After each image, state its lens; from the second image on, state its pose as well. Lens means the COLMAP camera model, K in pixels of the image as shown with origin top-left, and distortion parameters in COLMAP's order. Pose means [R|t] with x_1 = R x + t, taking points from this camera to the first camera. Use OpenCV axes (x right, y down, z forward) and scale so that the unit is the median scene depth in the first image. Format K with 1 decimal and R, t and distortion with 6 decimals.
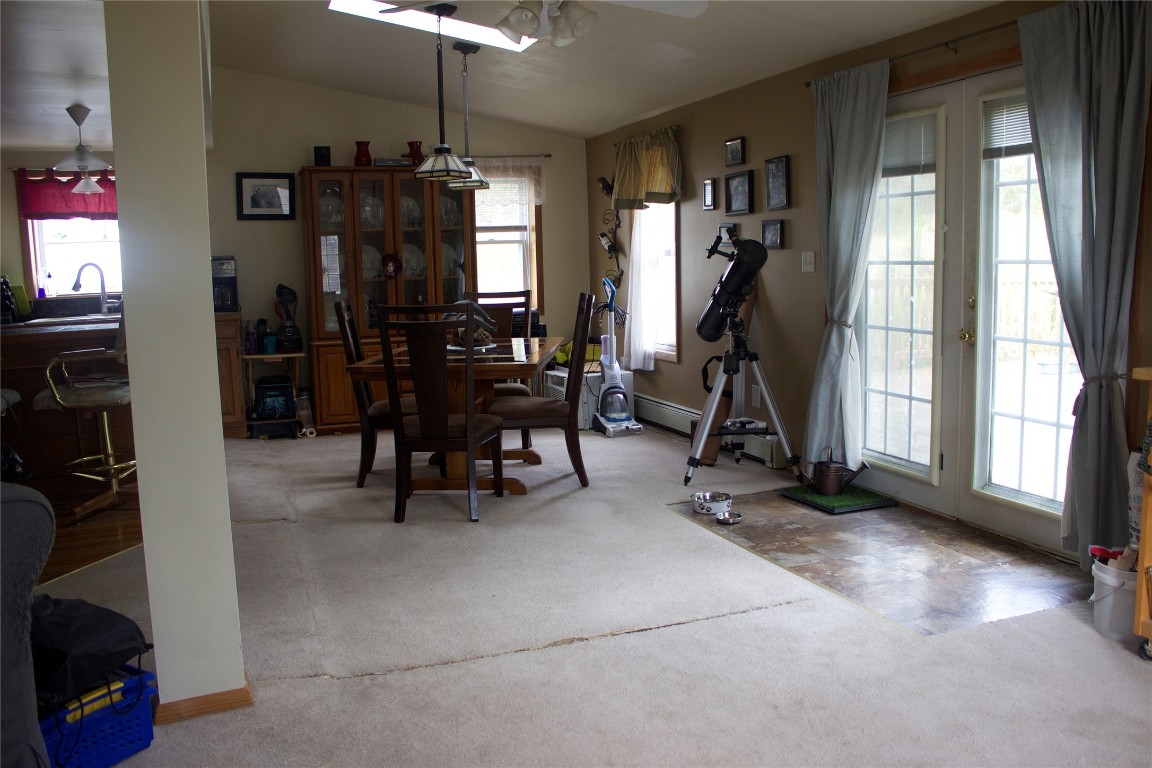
lens RADIAL K [[954.0, 0, 582.9], [0, 954.0, 382.5], [0, 0, 1]] dist [-0.166791, 0.142323]
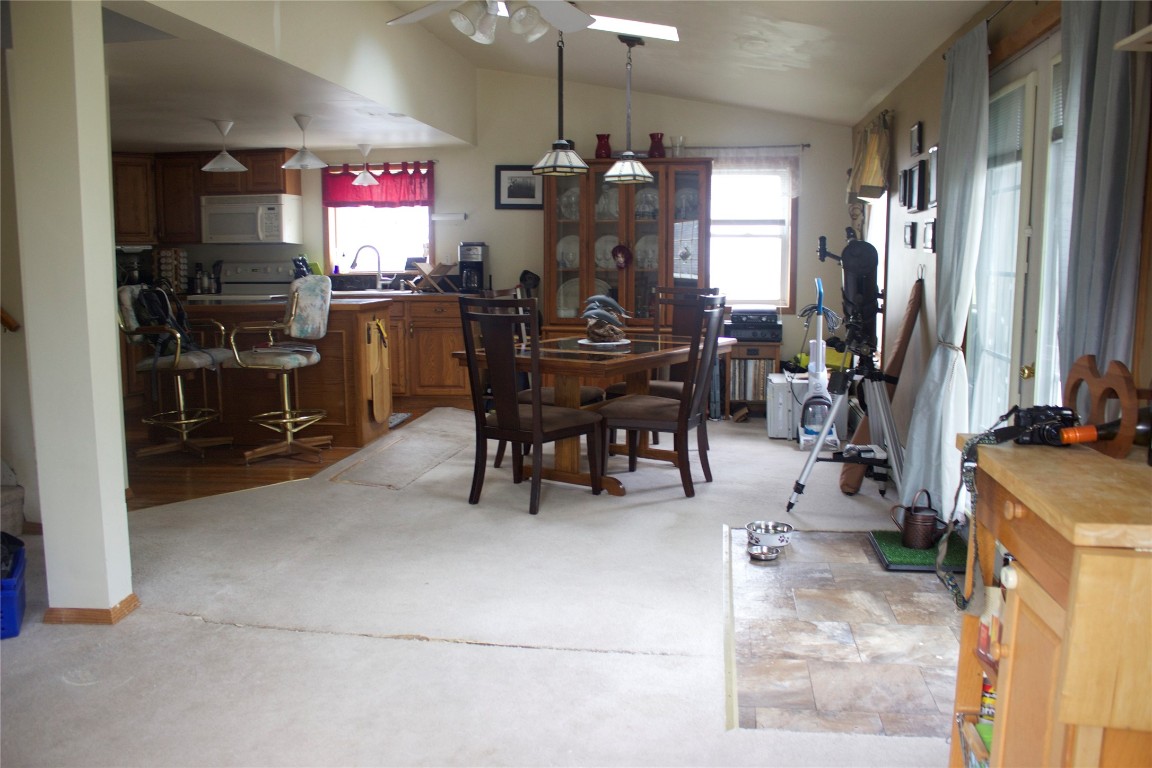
lens RADIAL K [[954.0, 0, 582.9], [0, 954.0, 382.5], [0, 0, 1]] dist [-0.166791, 0.142323]
pose [[0.875432, 0.090381, -0.474815, 0.375671], [-0.083688, 0.995868, 0.035265, -0.031368], [0.476040, 0.008865, 0.879379, 0.122284]]
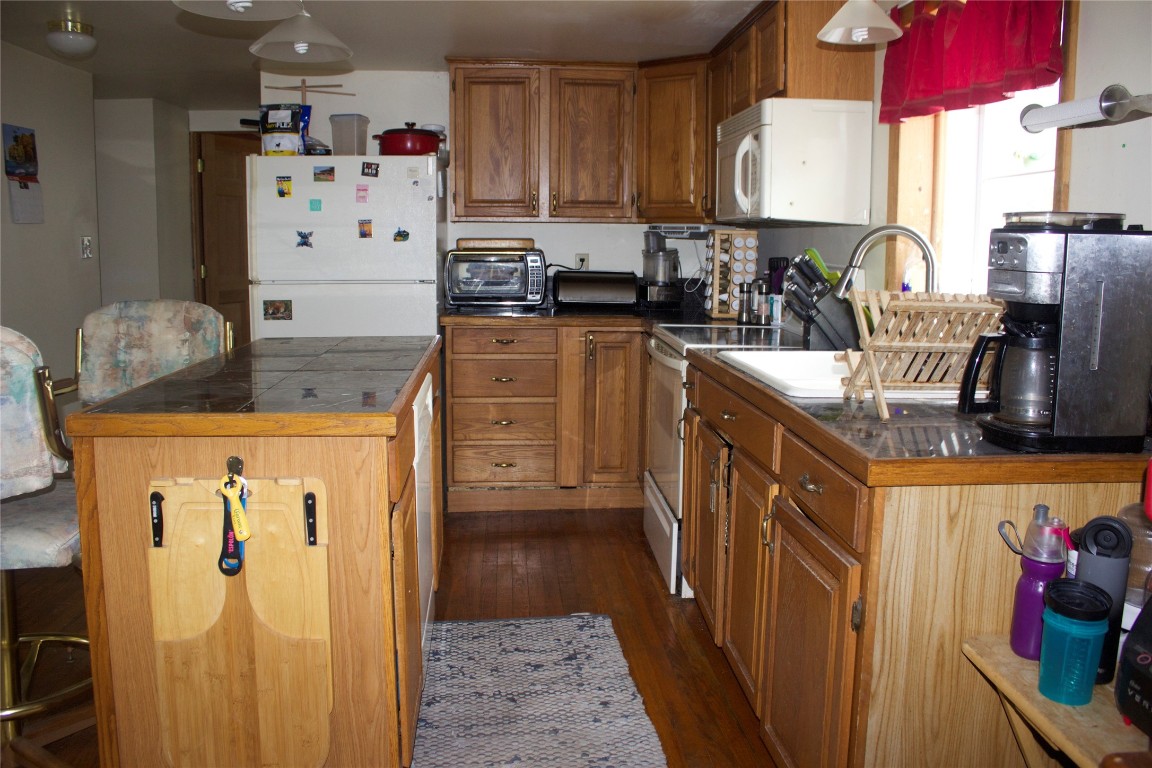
lens RADIAL K [[954.0, 0, 582.9], [0, 954.0, 382.5], [0, 0, 1]] dist [-0.166791, 0.142323]
pose [[-0.295660, 0.169226, -0.940185, -0.175533], [-0.120721, 0.969676, 0.212497, -0.183033], [0.947635, 0.176327, -0.266265, 1.347655]]
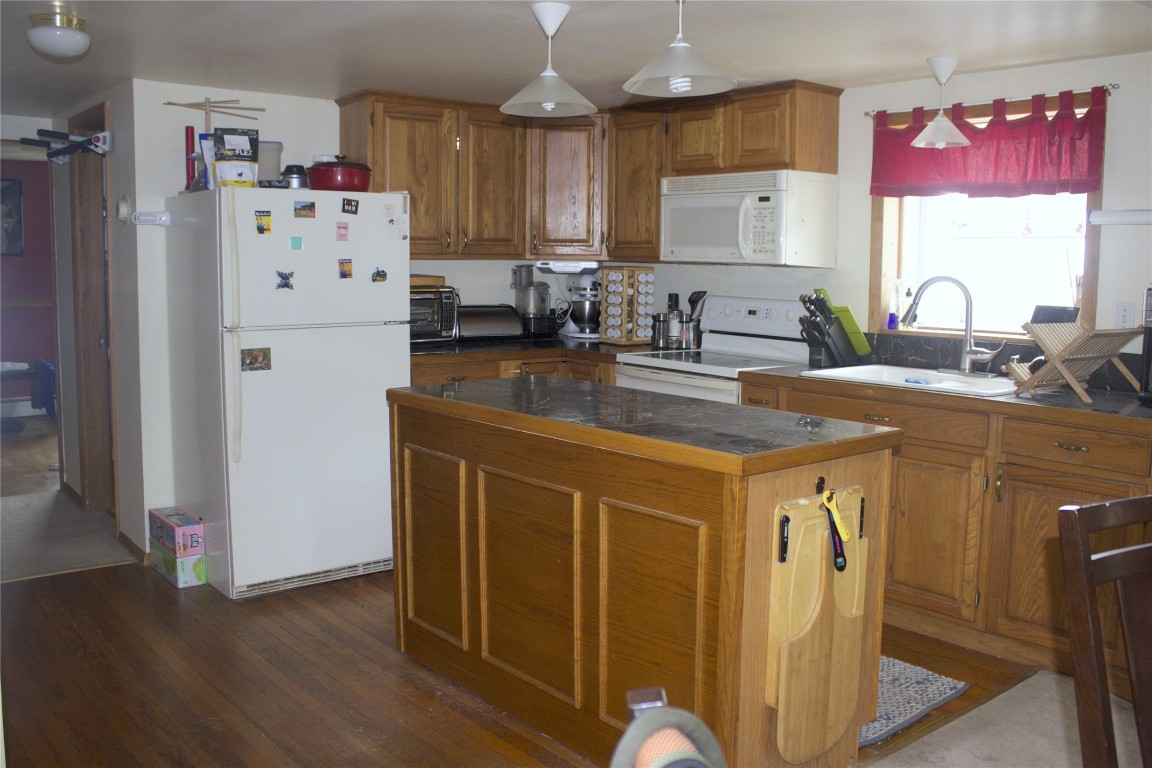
lens RADIAL K [[1031.9, 0, 575.7], [0, 1031.9, 371.1], [0, 0, 1]] dist [-0.179072, 0.181617]
pose [[0.309151, 0.137680, -0.940994, -0.049879], [-0.140188, 0.985253, 0.098099, -0.140322], [0.940624, 0.101588, 0.323893, 0.826570]]
